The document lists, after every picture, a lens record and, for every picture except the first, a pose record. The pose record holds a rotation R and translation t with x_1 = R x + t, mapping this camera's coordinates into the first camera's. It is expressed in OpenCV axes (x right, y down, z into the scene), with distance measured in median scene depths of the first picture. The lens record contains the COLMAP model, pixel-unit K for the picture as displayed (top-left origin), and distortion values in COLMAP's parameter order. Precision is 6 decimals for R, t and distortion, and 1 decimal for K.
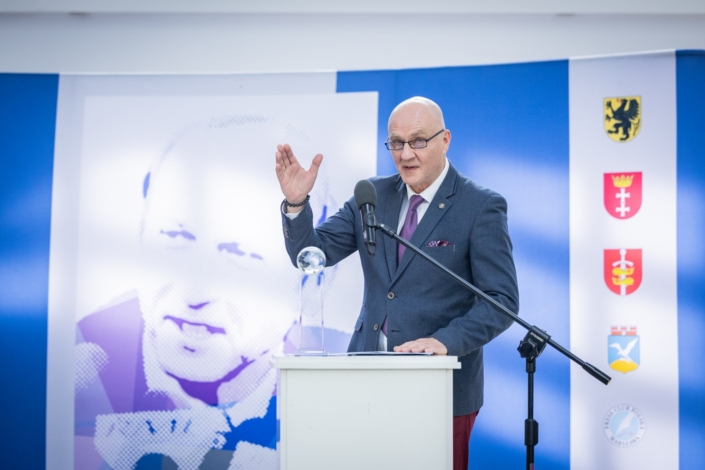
lens RADIAL K [[1662.6, 0, 353.9], [0, 1662.6, 237.8], [0, 0, 1]] dist [-0.020173, 0.000000]
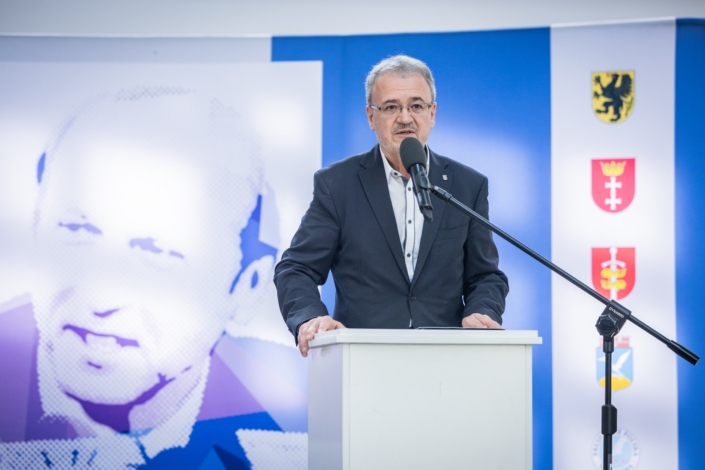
lens RADIAL K [[2110.9, 0, 350.2], [0, 2110.9, 240.4], [0, 0, 1]] dist [-0.113182, 0.000000]
pose [[0.991494, 0.010919, 0.129692, -0.109698], [-0.007333, 0.999578, -0.028096, 0.033309], [-0.129944, 0.026906, 0.991156, -0.061908]]
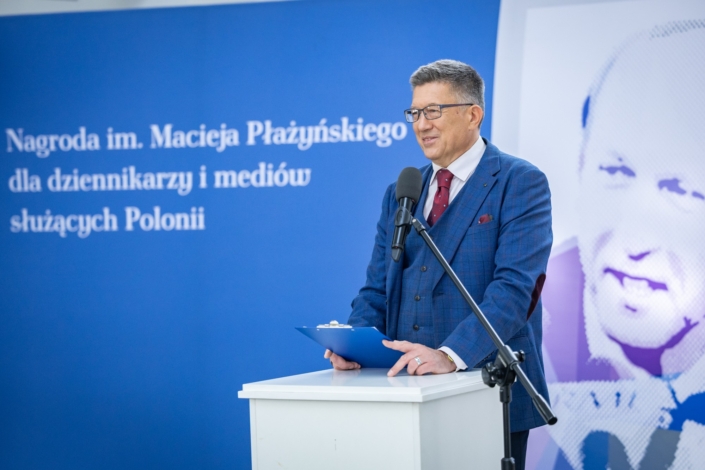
lens RADIAL K [[2063.6, 0, 423.4], [0, 2063.6, 232.8], [0, 0, 1]] dist [-0.060415, 0.000000]
pose [[0.842844, -0.017596, -0.537871, 0.370371], [0.061667, 0.996040, 0.064048, -0.043469], [0.534614, -0.087152, 0.840591, 0.078781]]
